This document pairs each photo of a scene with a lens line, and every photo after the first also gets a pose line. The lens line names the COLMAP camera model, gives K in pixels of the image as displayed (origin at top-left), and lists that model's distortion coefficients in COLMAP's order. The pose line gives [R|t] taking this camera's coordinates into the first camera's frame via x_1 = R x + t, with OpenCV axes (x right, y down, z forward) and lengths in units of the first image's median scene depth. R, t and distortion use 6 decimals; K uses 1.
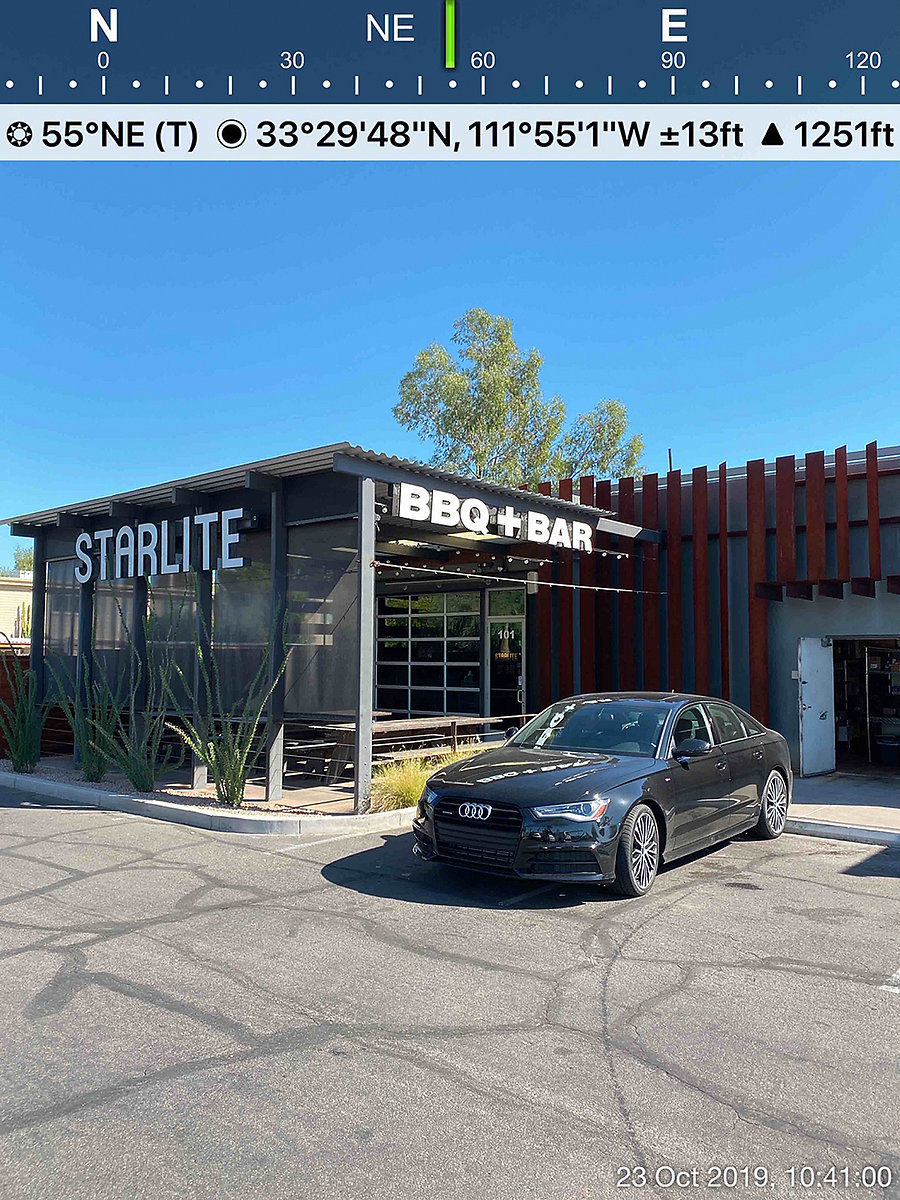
lens RADIAL K [[900.0, 0, 437.9], [0, 900.0, 602.8], [0, 0, 1]] dist [0.024758, -0.001334]
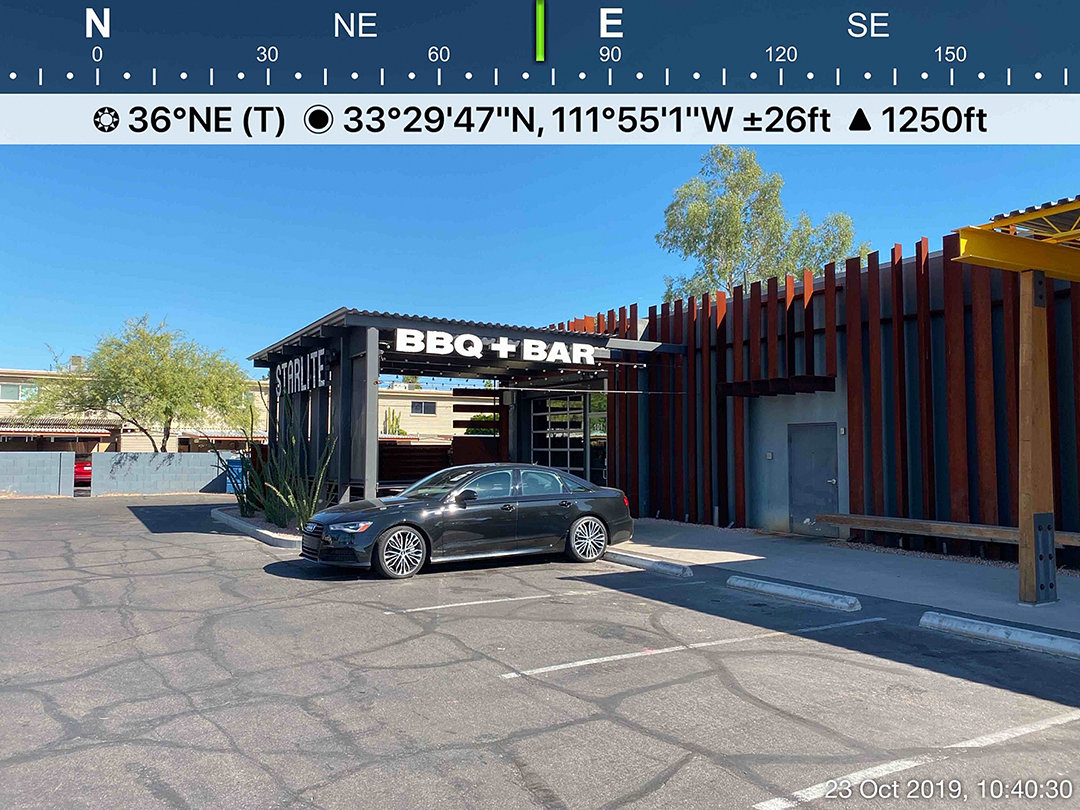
lens RADIAL K [[810.0, 0, 548.4], [0, 810.0, 406.1], [0, 0, 1]] dist [0.024758, -0.001334]
pose [[0.950899, -0.021735, -0.308736, 0.517171], [0.023710, 0.999715, 0.002646, 0.000736], [0.308591, -0.009836, 0.951144, -0.192582]]
